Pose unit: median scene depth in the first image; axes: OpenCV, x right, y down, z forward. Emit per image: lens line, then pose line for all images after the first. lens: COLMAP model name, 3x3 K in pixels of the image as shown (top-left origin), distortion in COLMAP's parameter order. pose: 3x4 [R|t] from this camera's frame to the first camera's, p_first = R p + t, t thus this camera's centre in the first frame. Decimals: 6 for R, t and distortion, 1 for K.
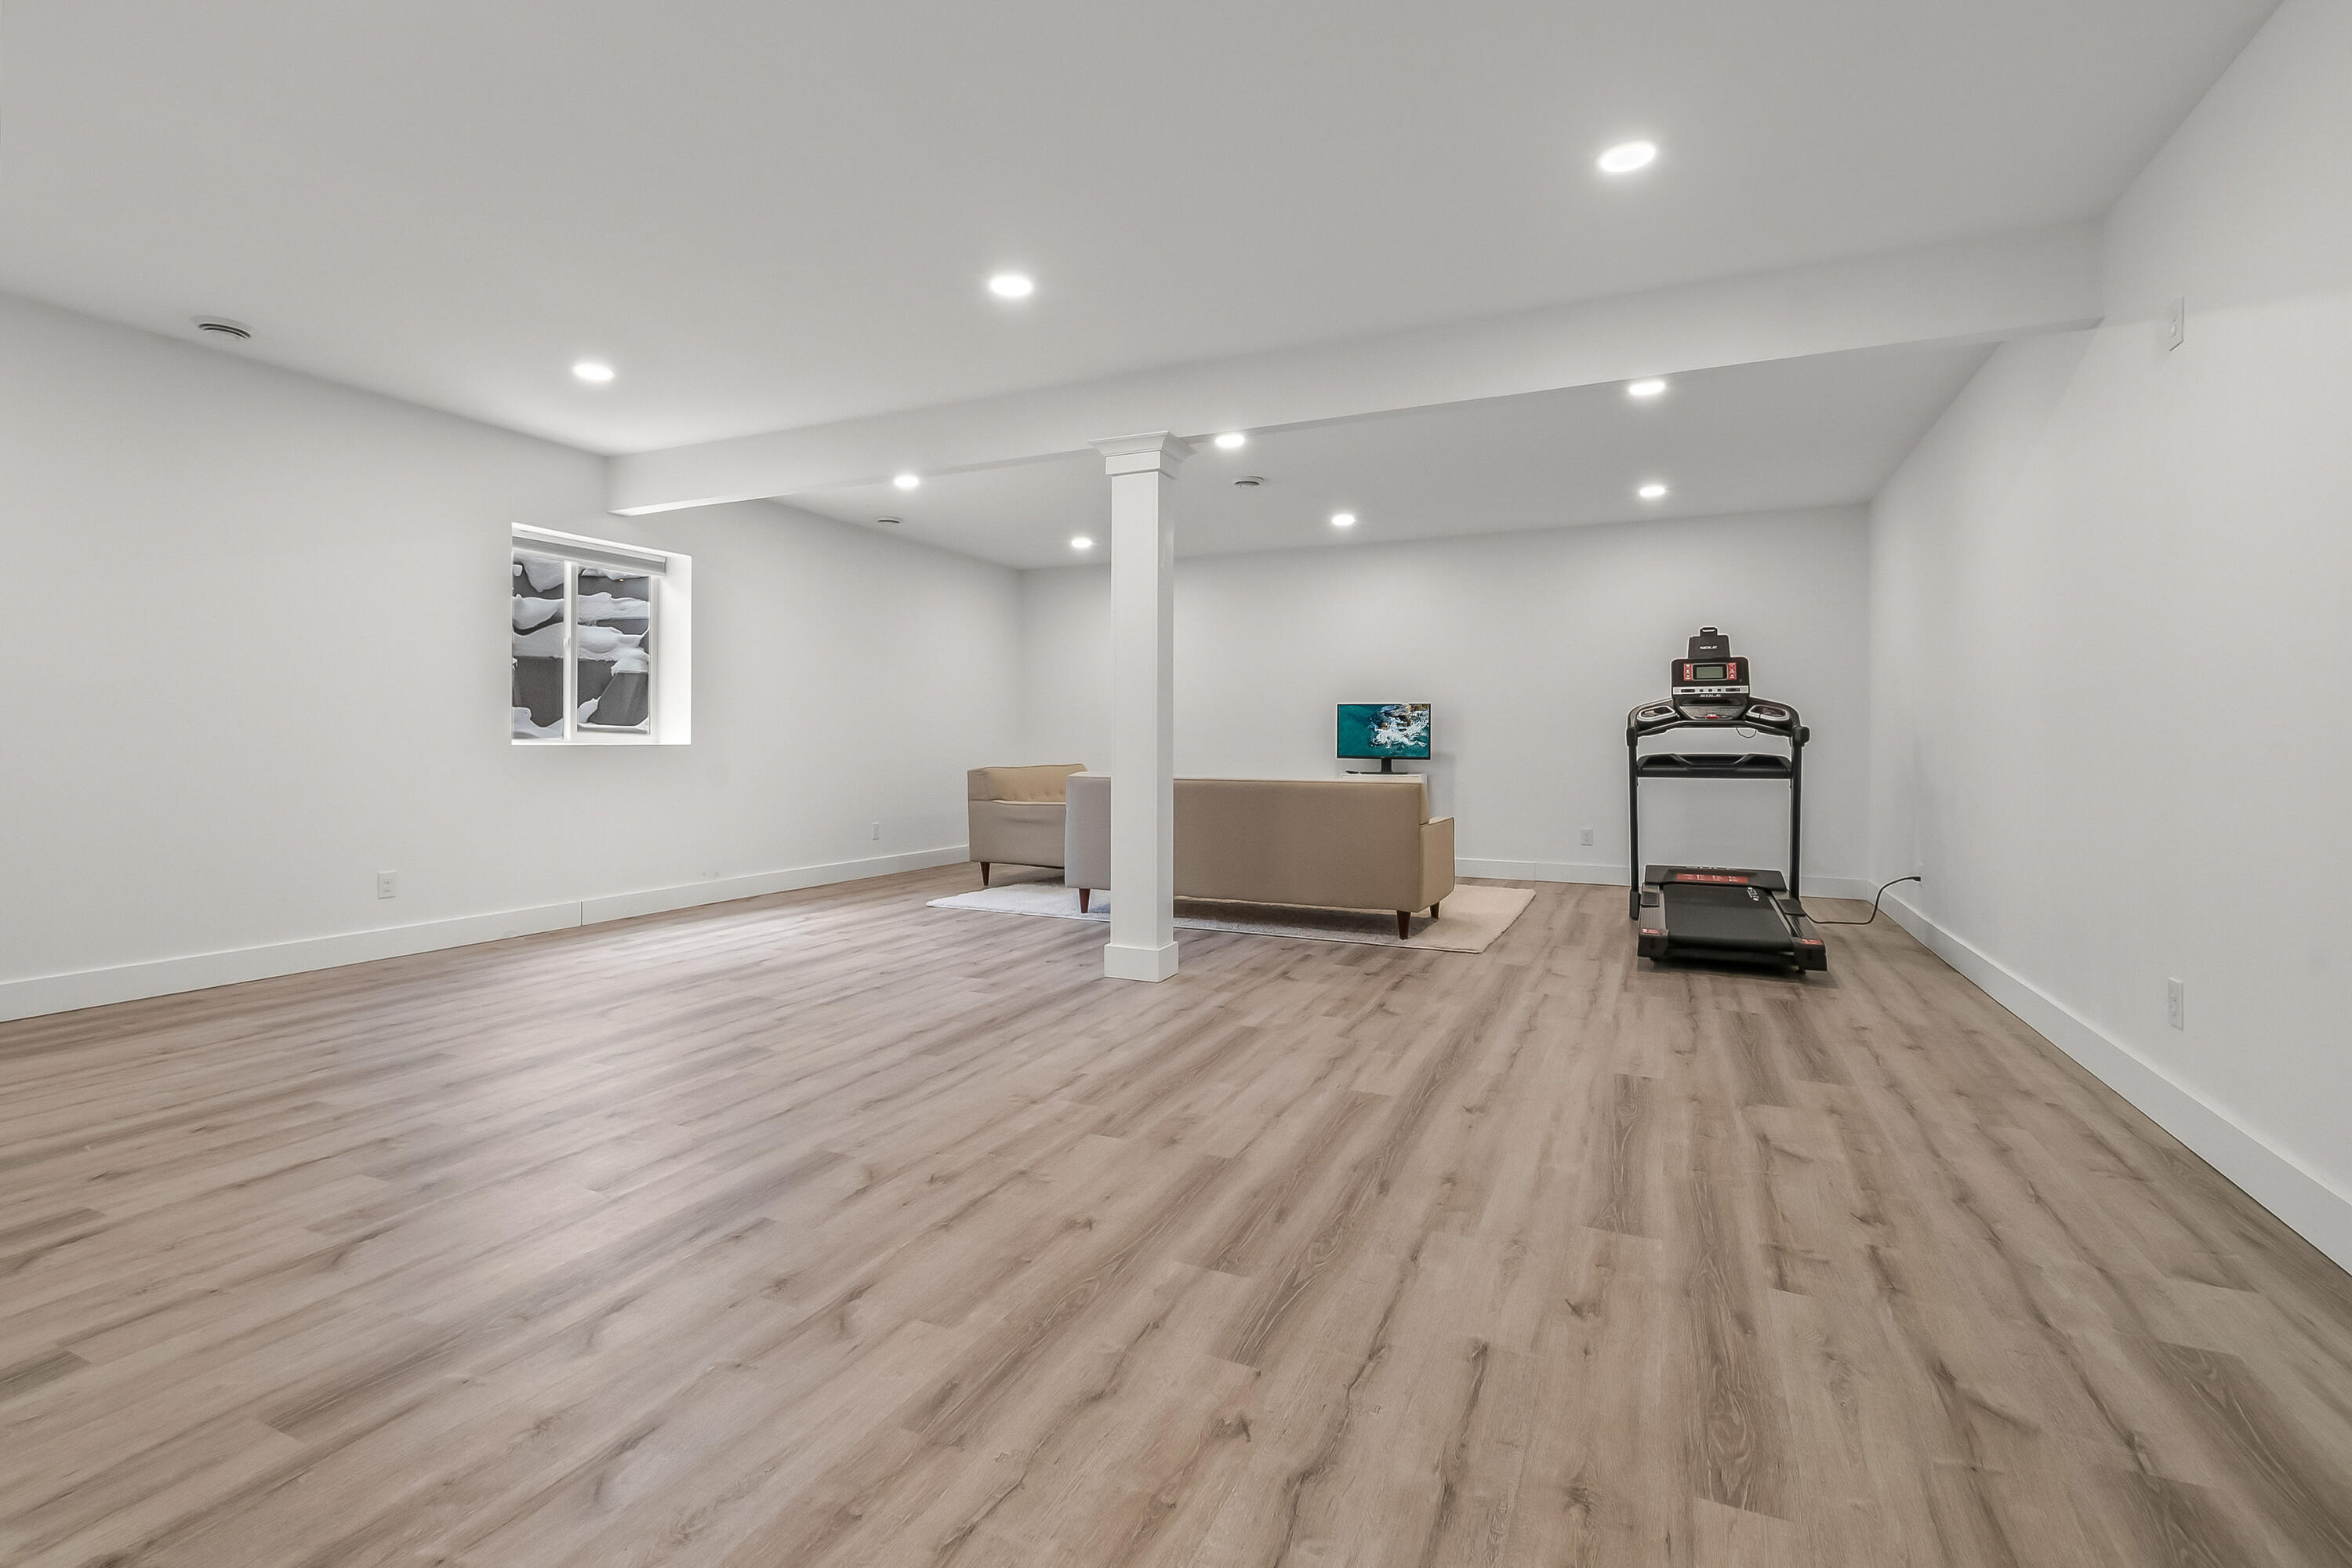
lens RADIAL K [[1062.5, 0, 1130.4], [0, 1062.5, 734.7], [0, 0, 1]] dist [-0.001488, 0.000118]
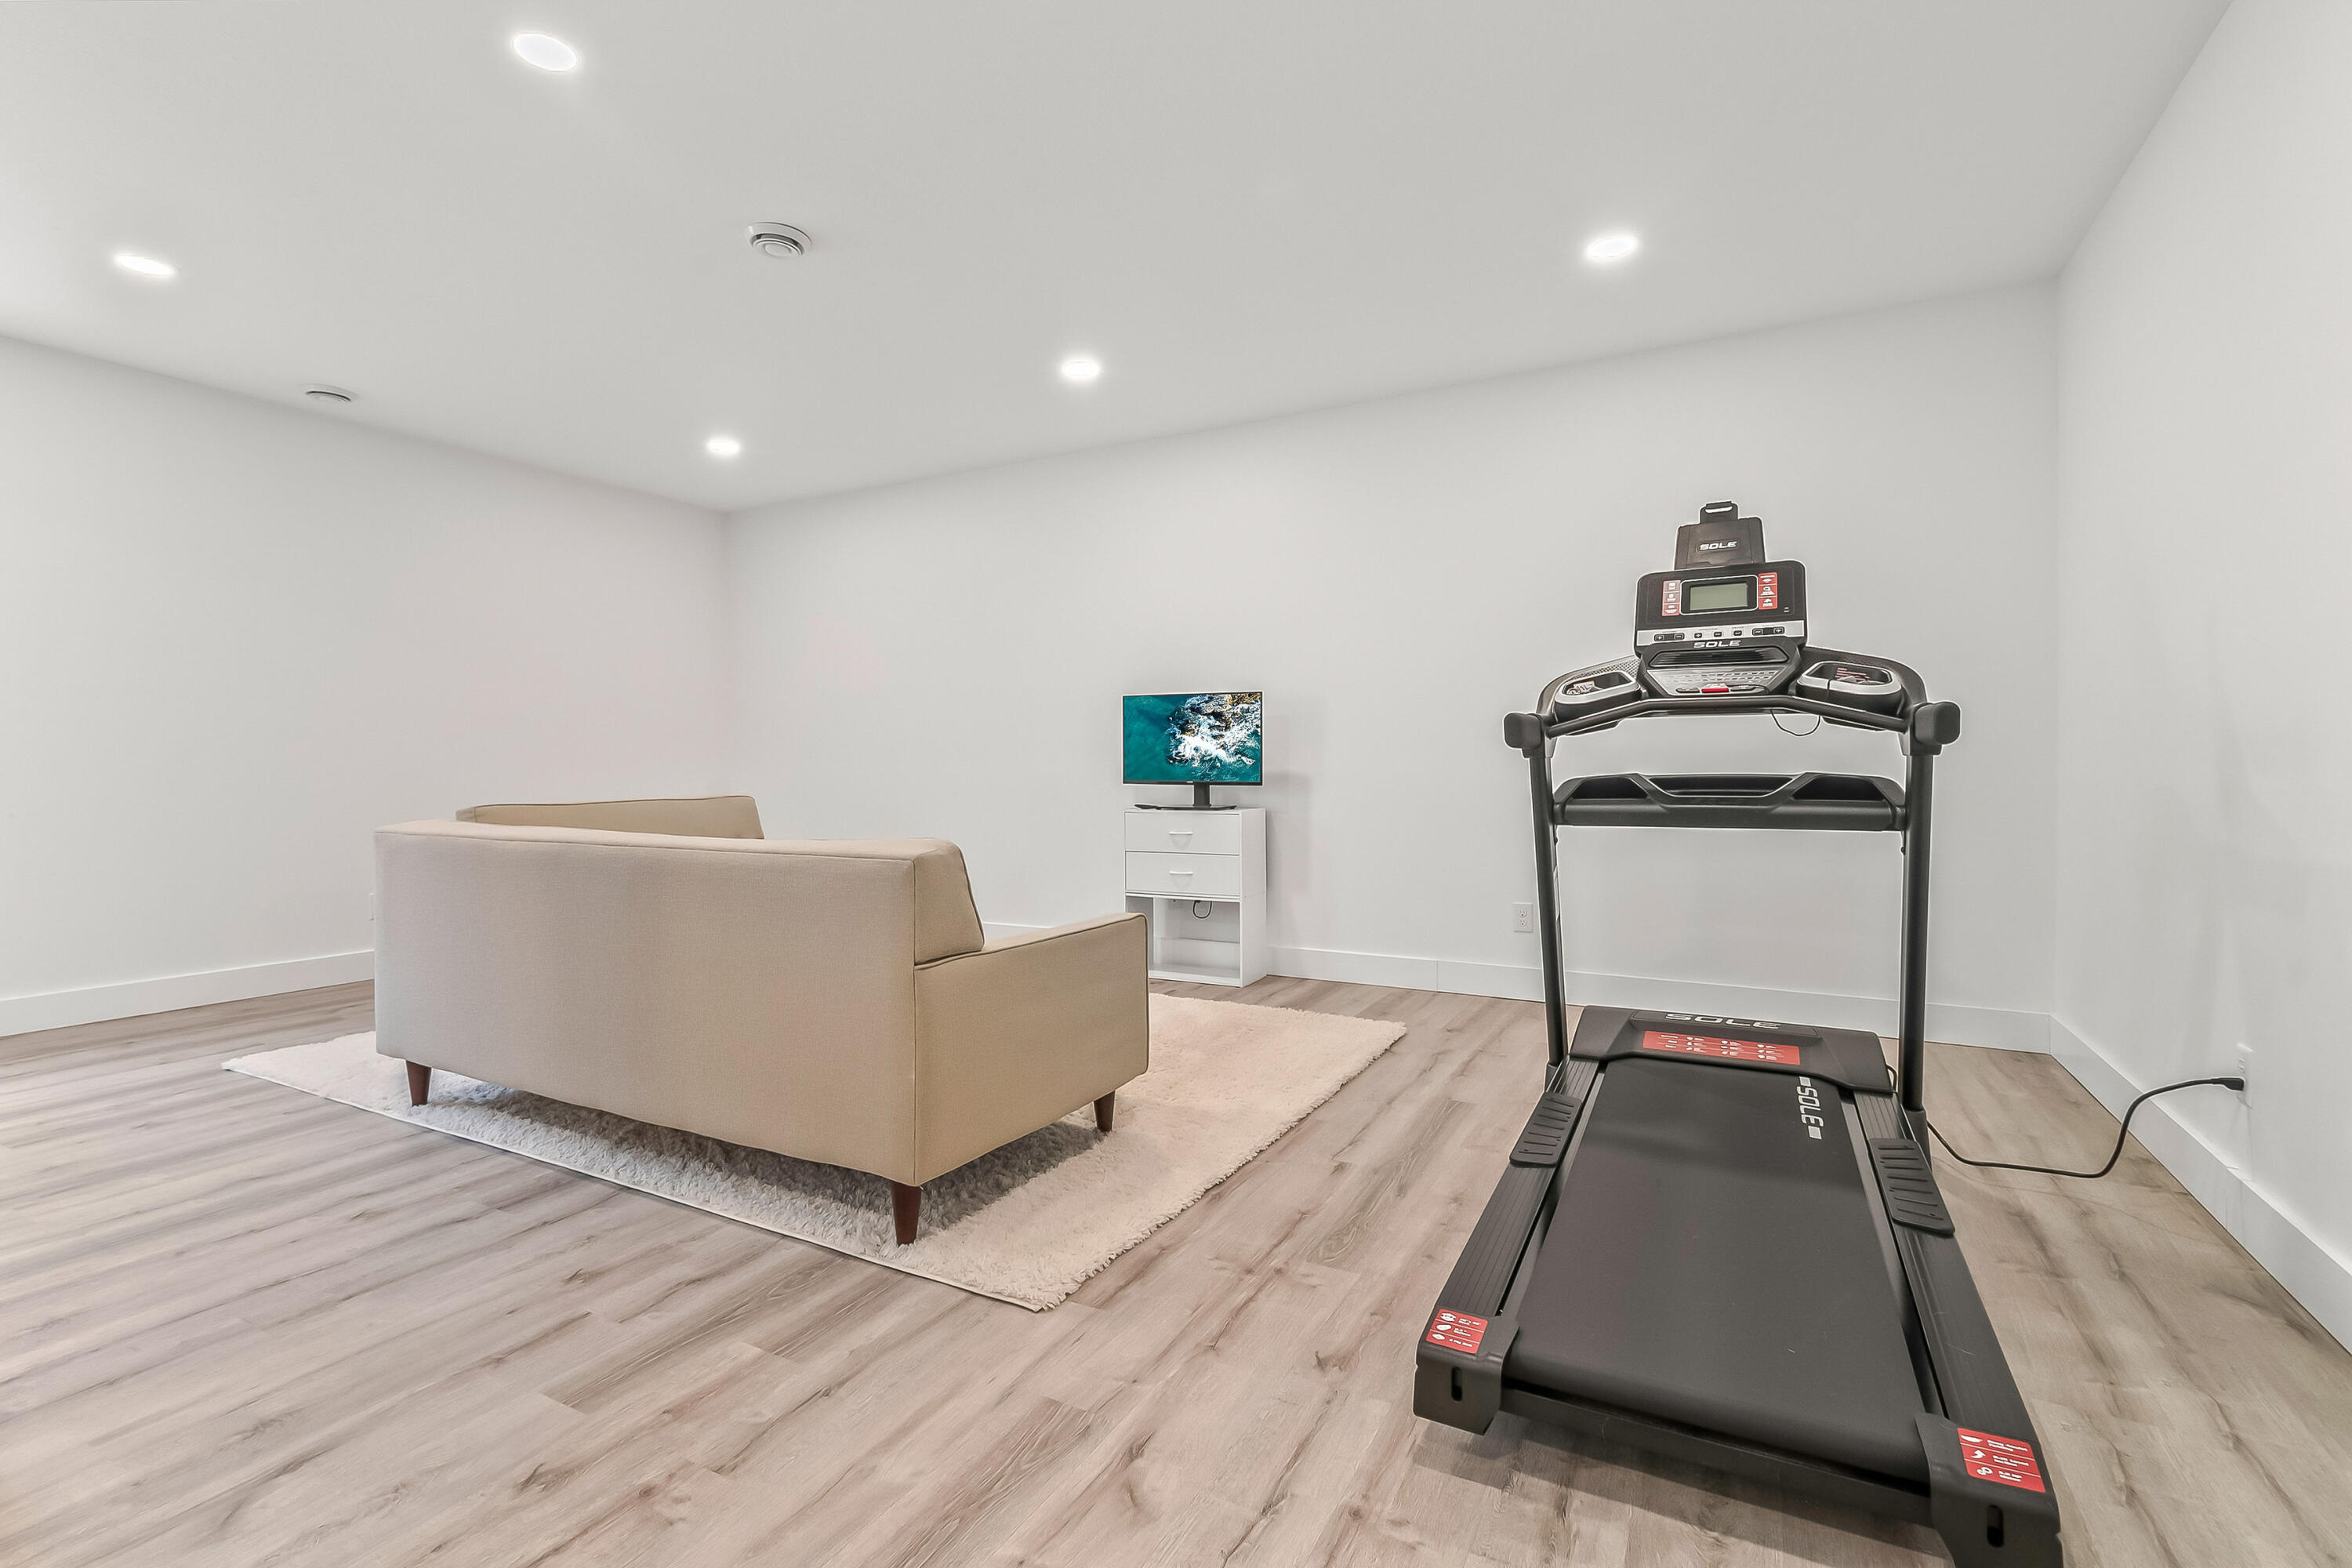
lens RADIAL K [[1057.0, 0, 1122.4], [0, 1057.0, 776.3], [0, 0, 1]] dist [0.000019, -0.000559]
pose [[0.997117, -0.010388, -0.075169, 0.326675], [0.011970, 0.999715, 0.020633, 0.006939], [0.074933, -0.021473, 0.996957, 0.530547]]
